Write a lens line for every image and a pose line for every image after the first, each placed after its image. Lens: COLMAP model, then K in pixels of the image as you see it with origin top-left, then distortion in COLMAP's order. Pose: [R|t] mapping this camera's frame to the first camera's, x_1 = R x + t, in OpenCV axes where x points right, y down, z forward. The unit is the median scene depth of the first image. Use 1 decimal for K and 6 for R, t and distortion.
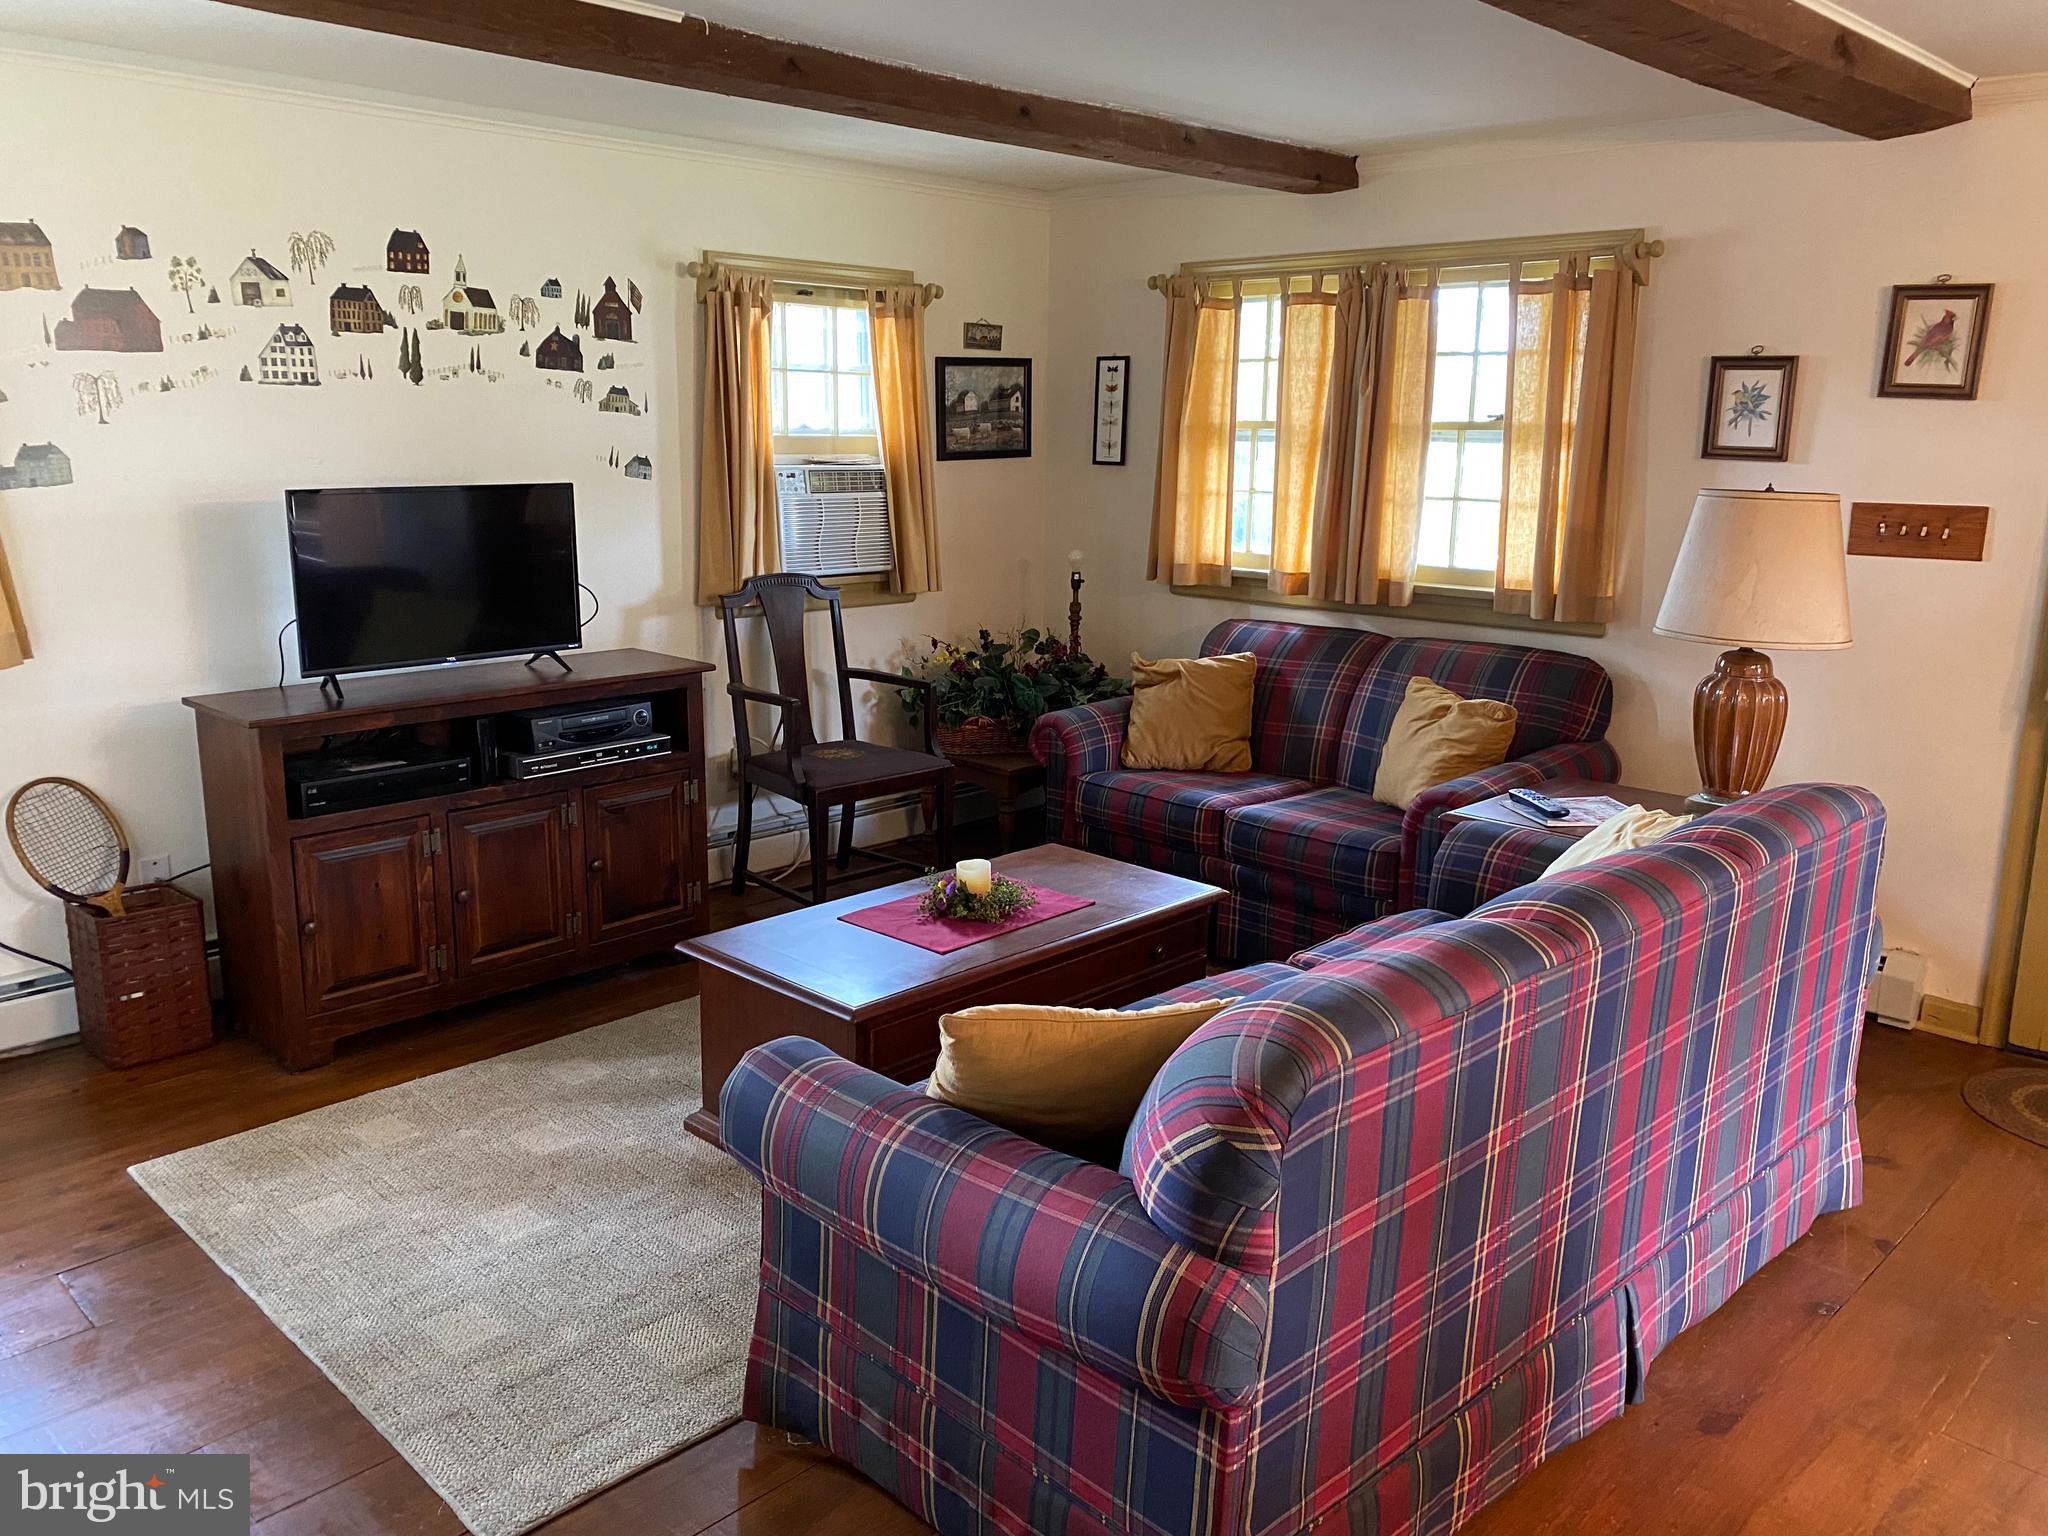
lens RADIAL K [[1577.9, 0, 1079.3], [0, 1577.9, 761.1], [0, 0, 1]] dist [0.051725, -0.062386]
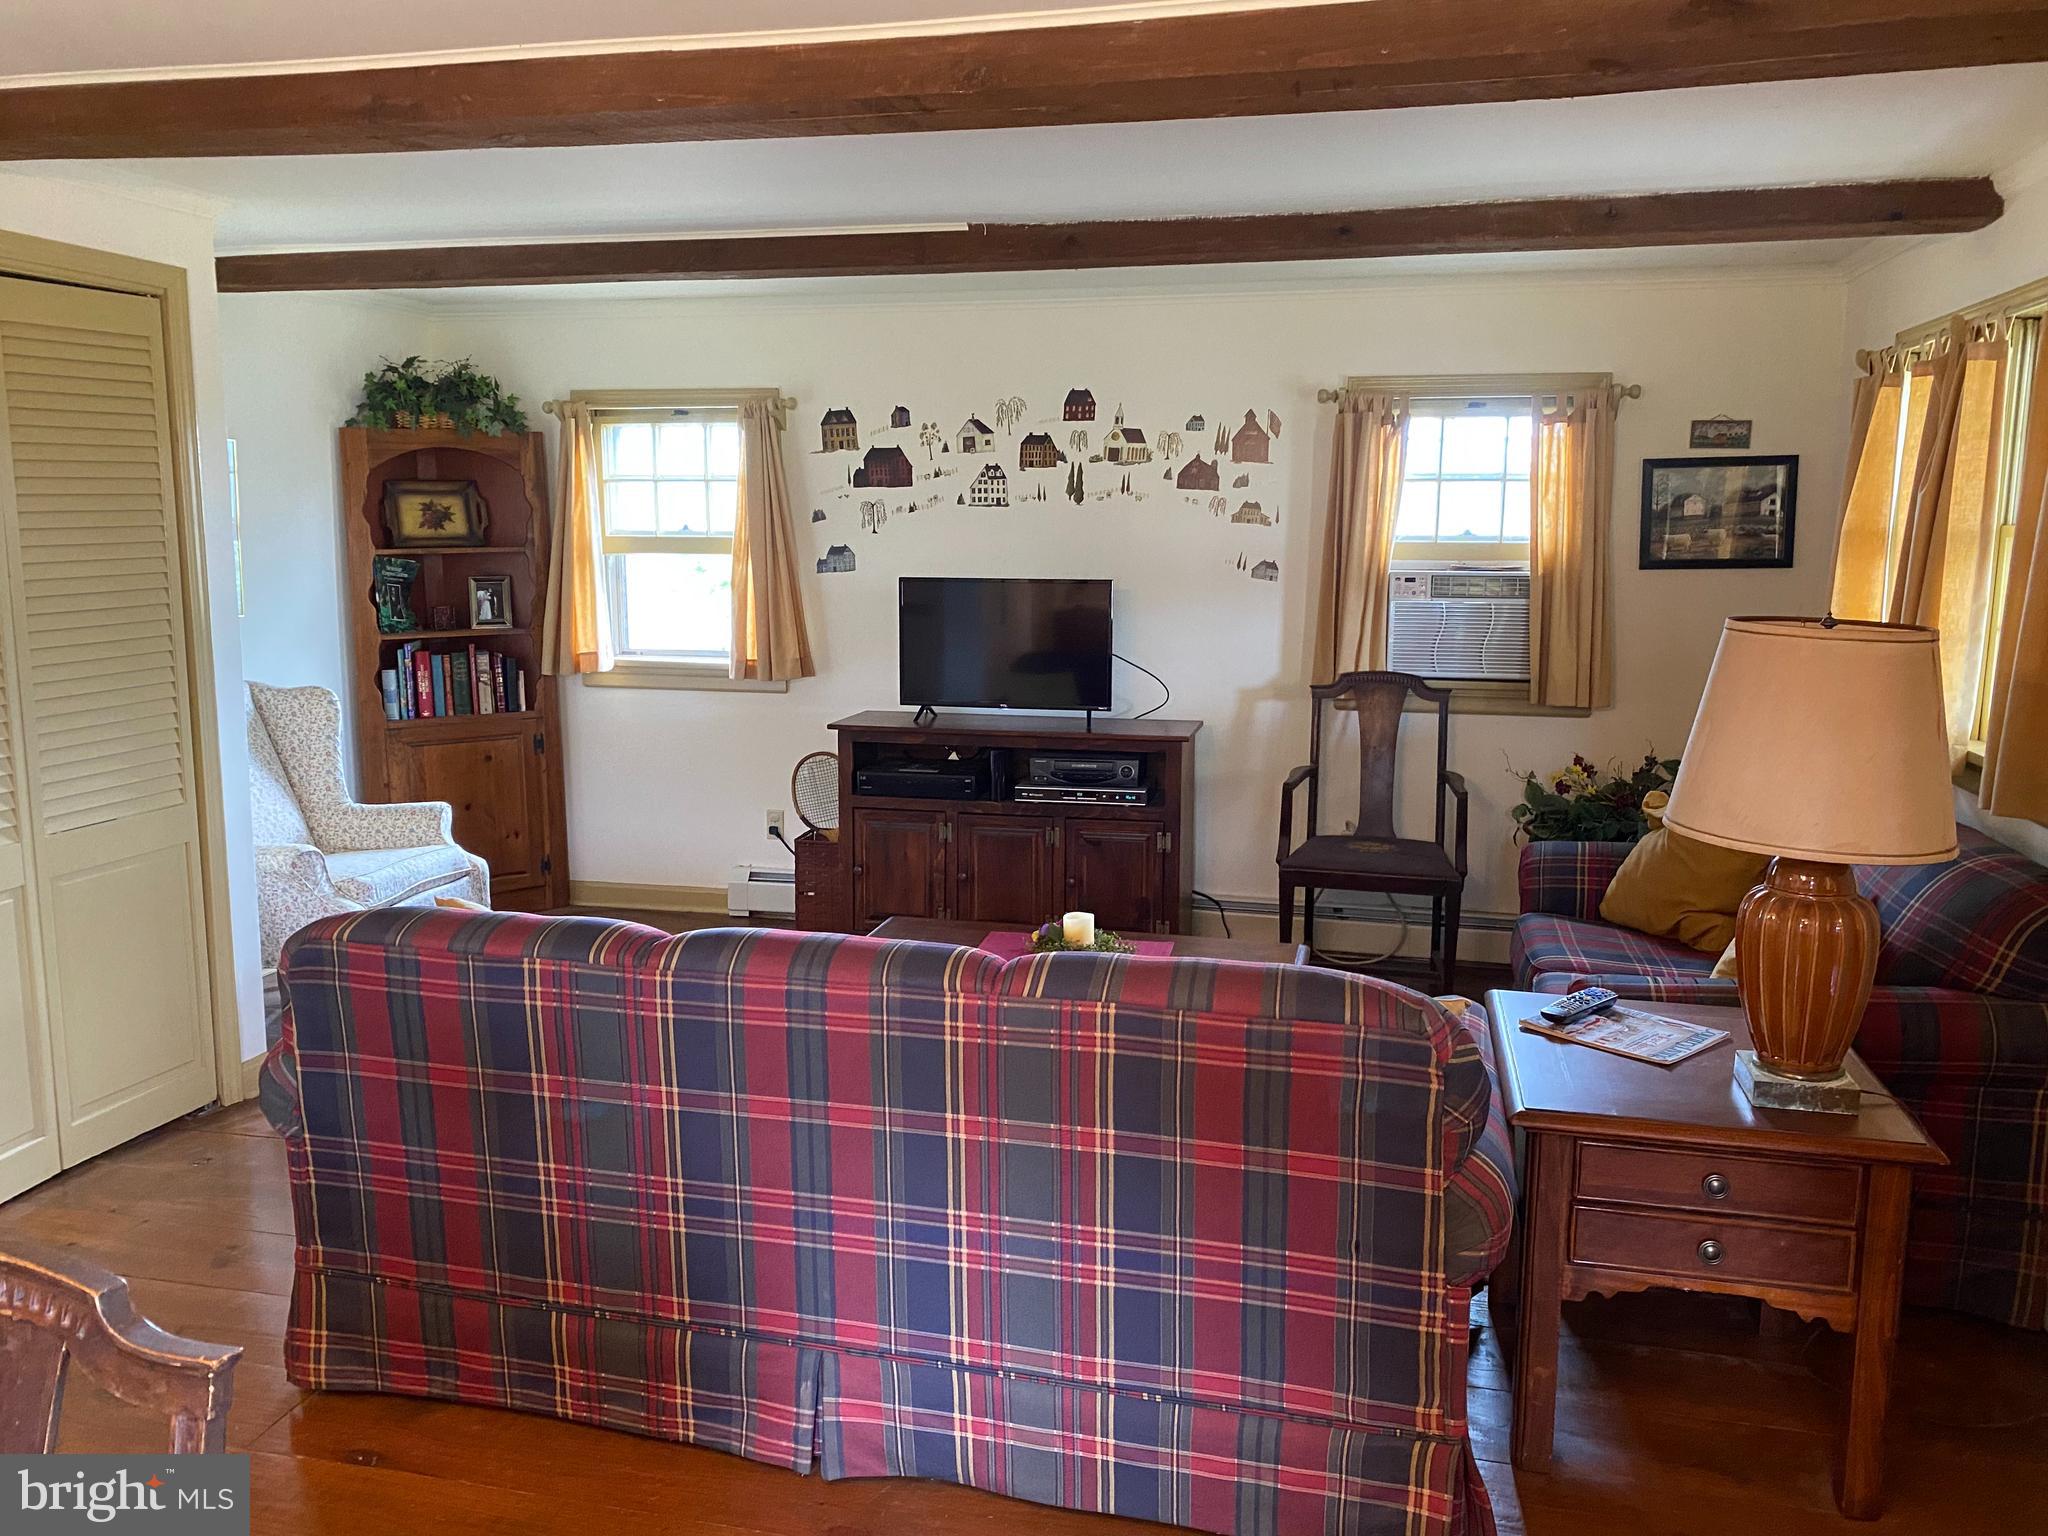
lens RADIAL K [[1577.9, 0, 1013.9], [0, 1577.9, 790.2], [0, 0, 1]] dist [0.051725, -0.062386]
pose [[0.508206, 0.136851, -0.850293, 0.708235], [-0.180929, 0.982227, 0.049947, -0.058369], [0.842016, 0.128459, 0.523934, 0.295072]]
